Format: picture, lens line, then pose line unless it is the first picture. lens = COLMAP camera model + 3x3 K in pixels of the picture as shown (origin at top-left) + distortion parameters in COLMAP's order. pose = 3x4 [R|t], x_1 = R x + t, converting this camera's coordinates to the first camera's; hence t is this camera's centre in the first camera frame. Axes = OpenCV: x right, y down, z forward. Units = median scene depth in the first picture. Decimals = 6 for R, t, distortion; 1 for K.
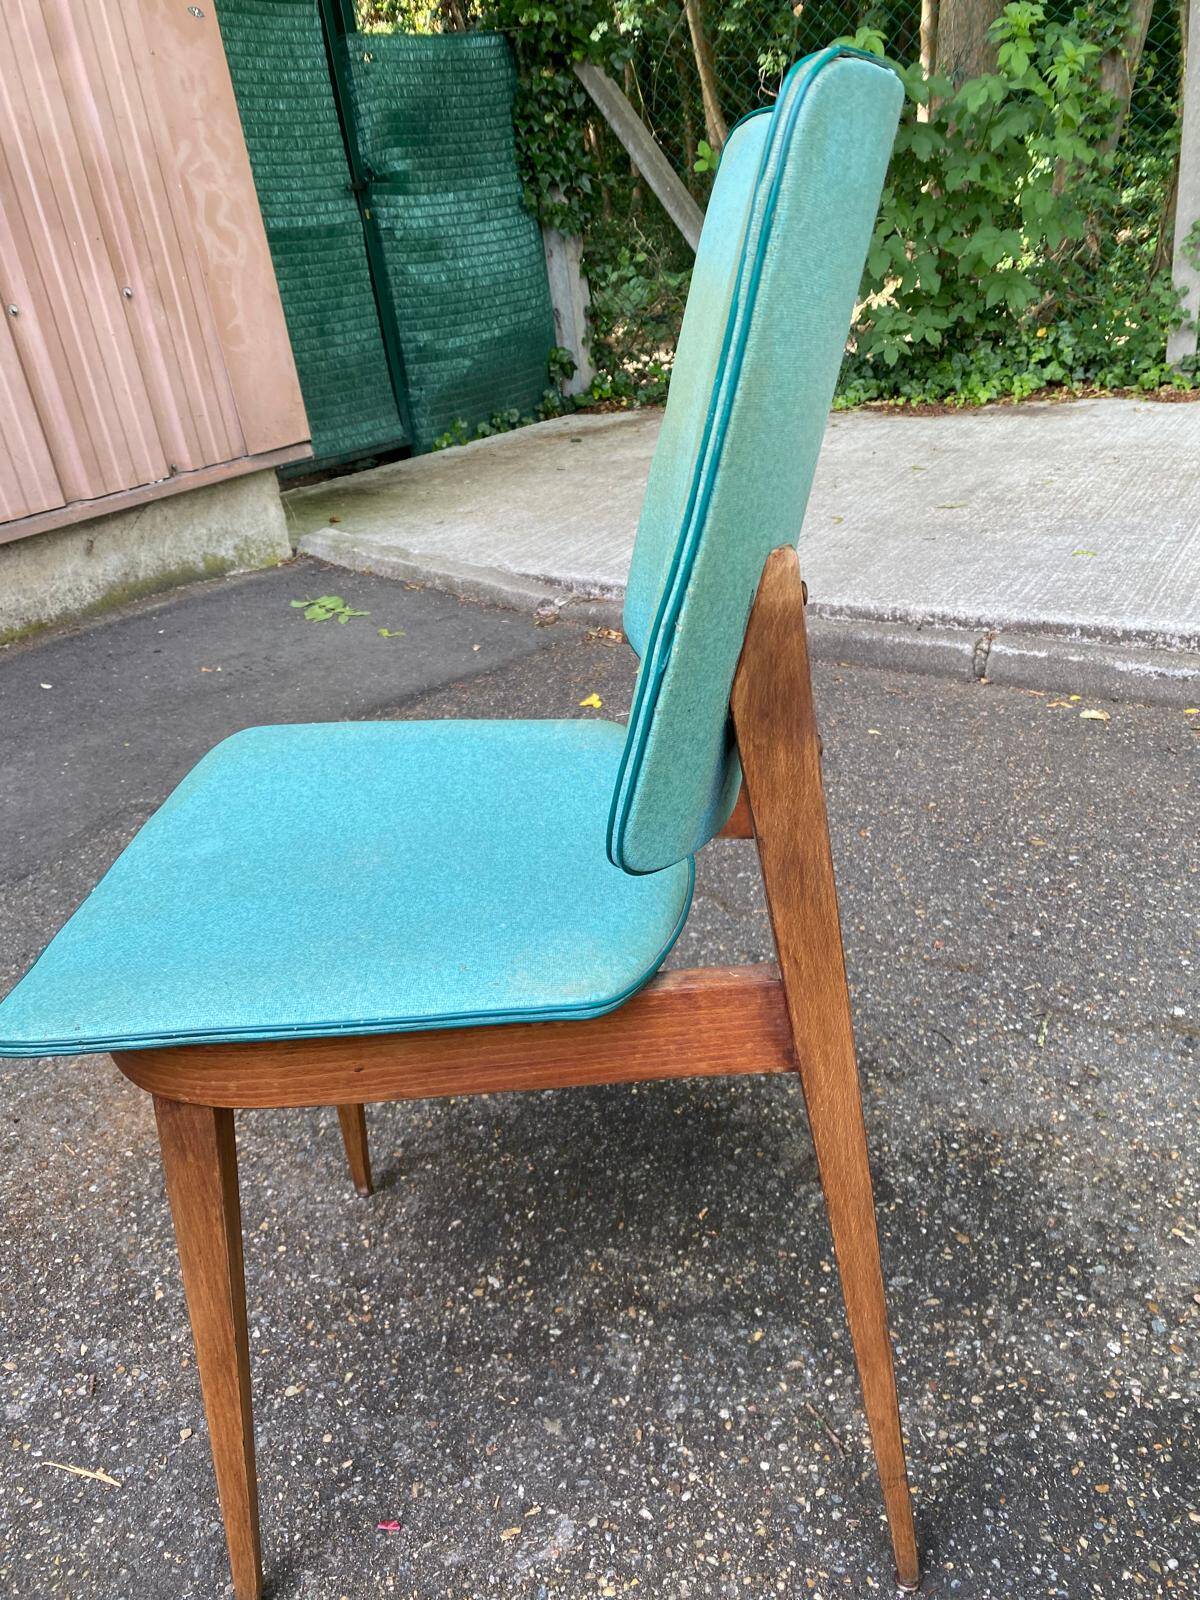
lens RADIAL K [[1223.8, 0, 621.7], [0, 1223.8, 801.9], [0, 0, 1]] dist [0.016628, -0.021604]
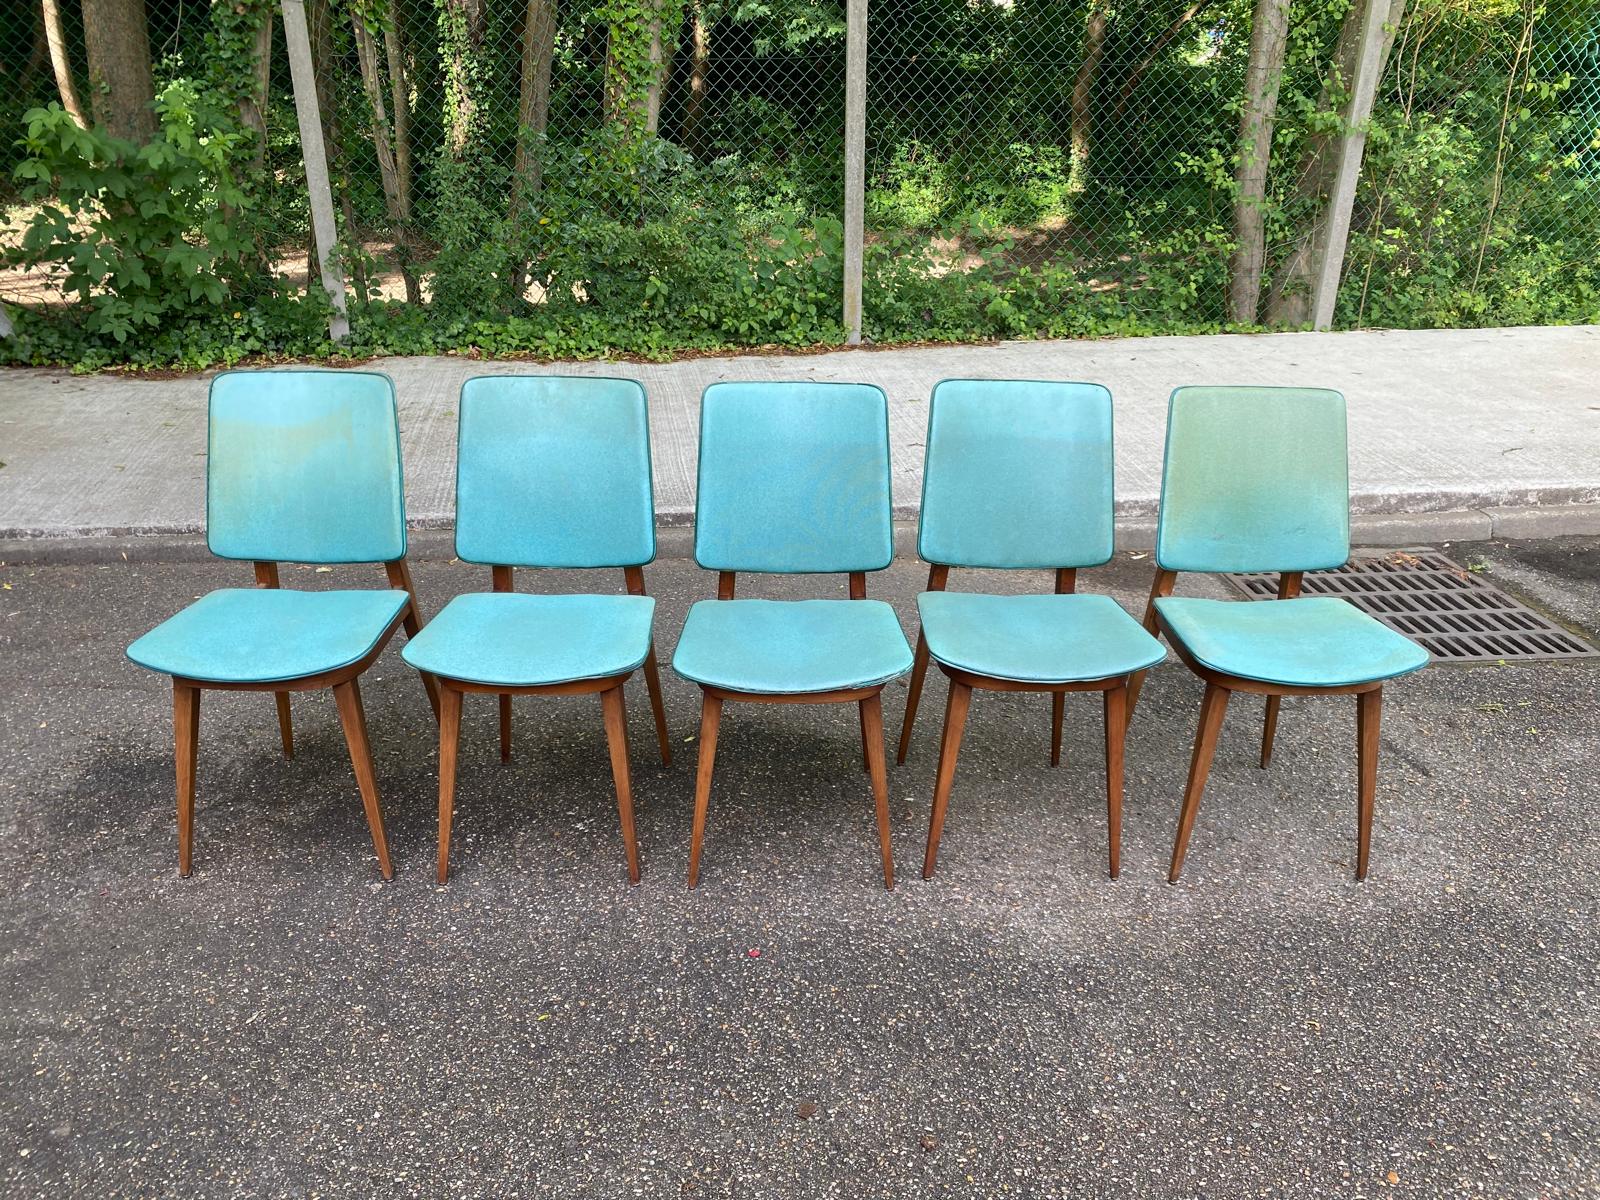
lens RADIAL K [[1223.8, 0, 813.4], [0, 1223.8, 608.9], [0, 0, 1]] dist [0.016628, -0.021604]
pose [[0.734376, -0.160490, 0.659495, -0.532588], [0.205333, 0.978646, 0.009510, 0.214222], [-0.646939, 0.128432, 0.751648, -1.519021]]
